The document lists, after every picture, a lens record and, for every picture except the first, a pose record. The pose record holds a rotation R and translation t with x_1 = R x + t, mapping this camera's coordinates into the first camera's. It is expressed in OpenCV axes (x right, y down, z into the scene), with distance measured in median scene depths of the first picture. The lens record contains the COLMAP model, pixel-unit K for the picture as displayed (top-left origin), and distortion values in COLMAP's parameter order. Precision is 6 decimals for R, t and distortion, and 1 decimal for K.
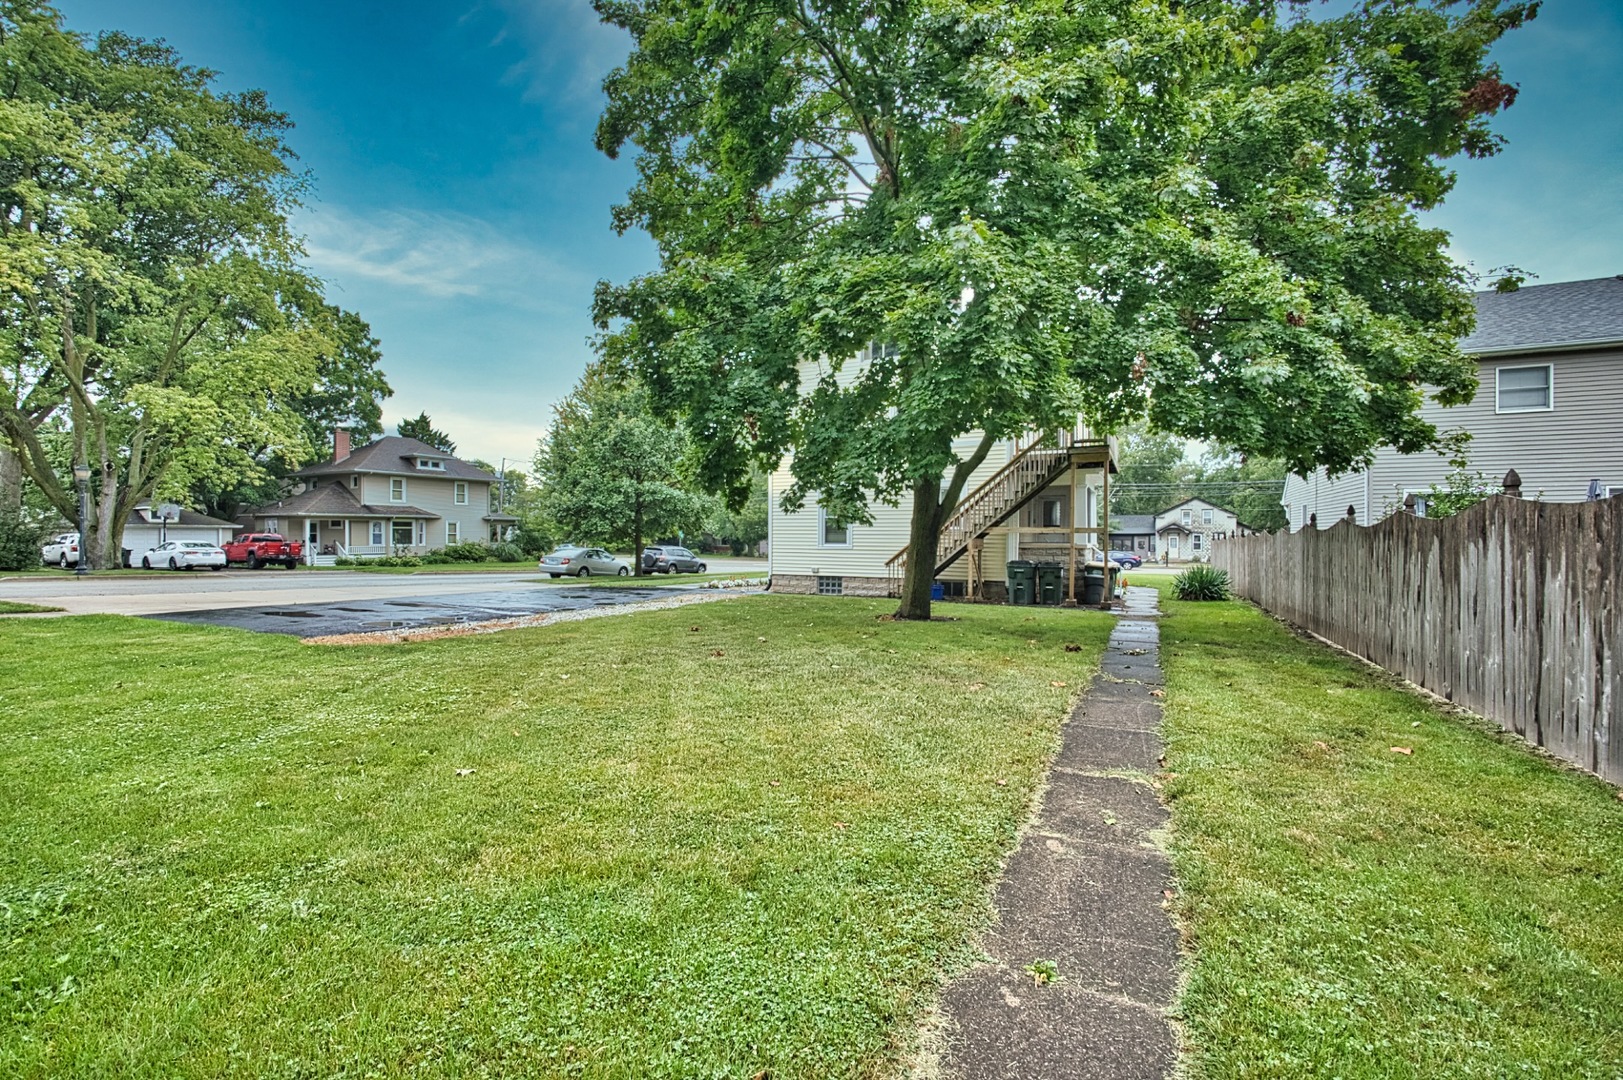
lens RADIAL K [[703.8, 0, 812.9], [0, 703.8, 533.9], [0, 0, 1]] dist [-0.022019, 0.005672]
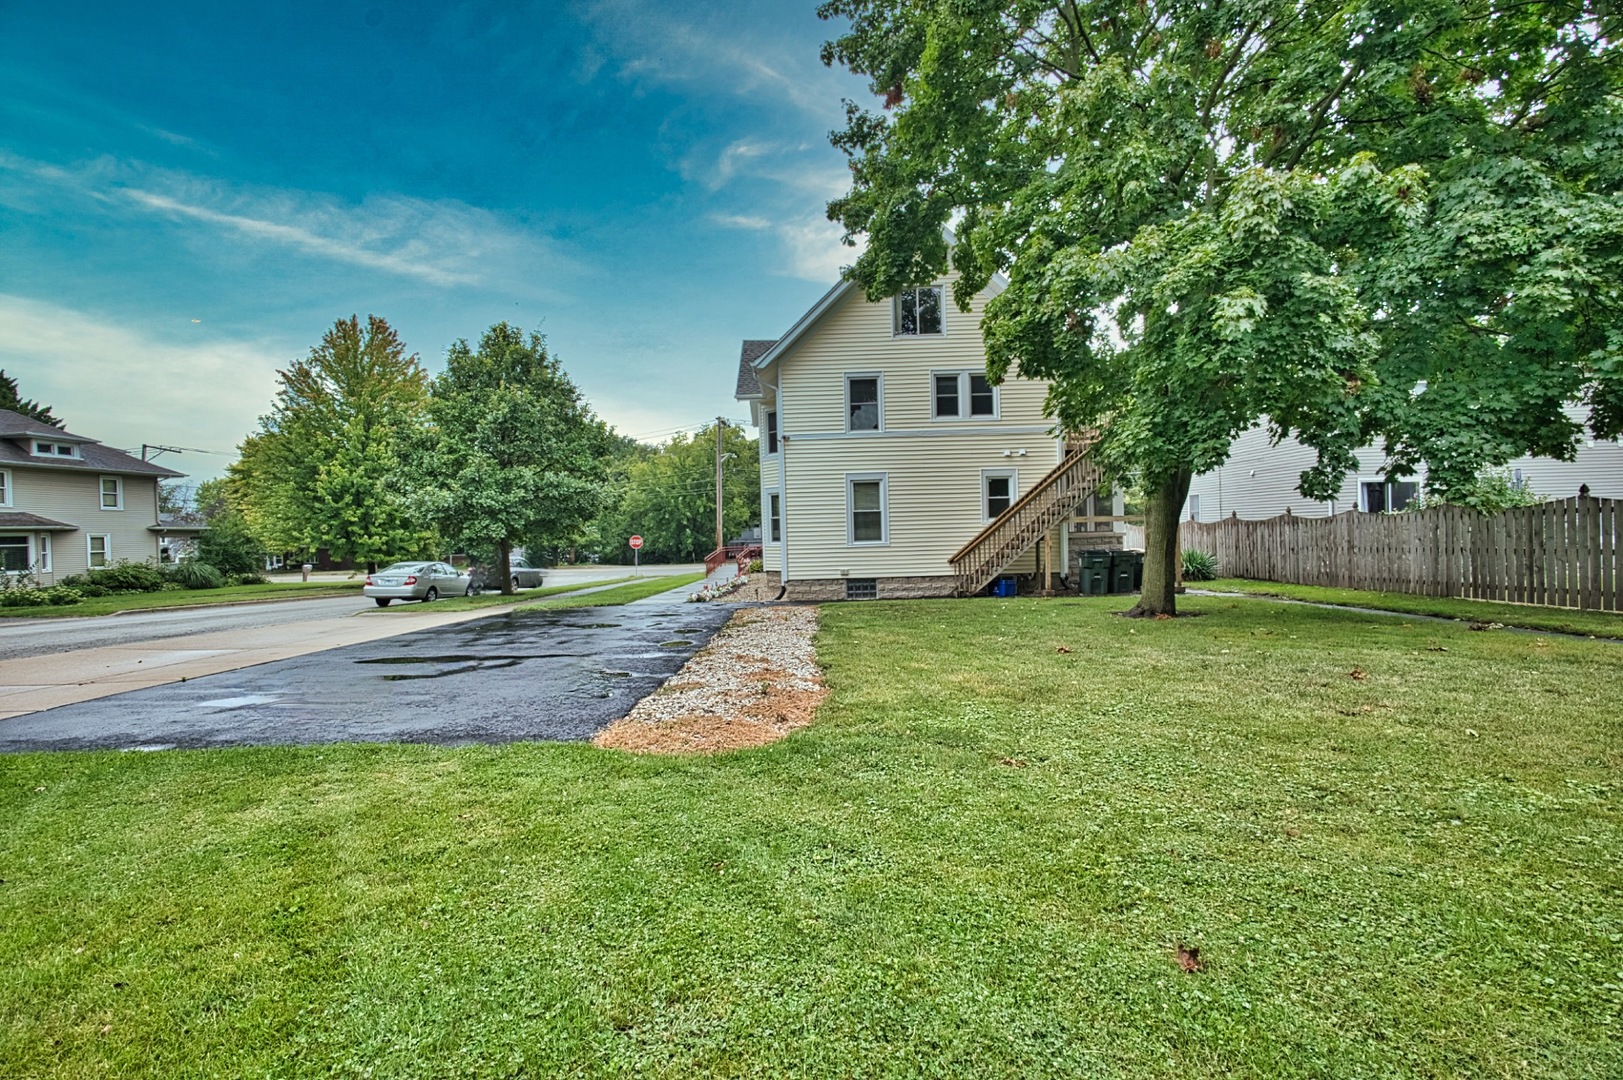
lens RADIAL K [[703.8, 0, 810.5], [0, 703.8, 534.6], [0, 0, 1]] dist [-0.022019, 0.005672]
pose [[0.907270, -0.030708, 0.419425, -0.184490], [0.030622, 0.999507, 0.006938, -0.000914], [-0.419431, 0.006549, 0.907763, 0.107719]]
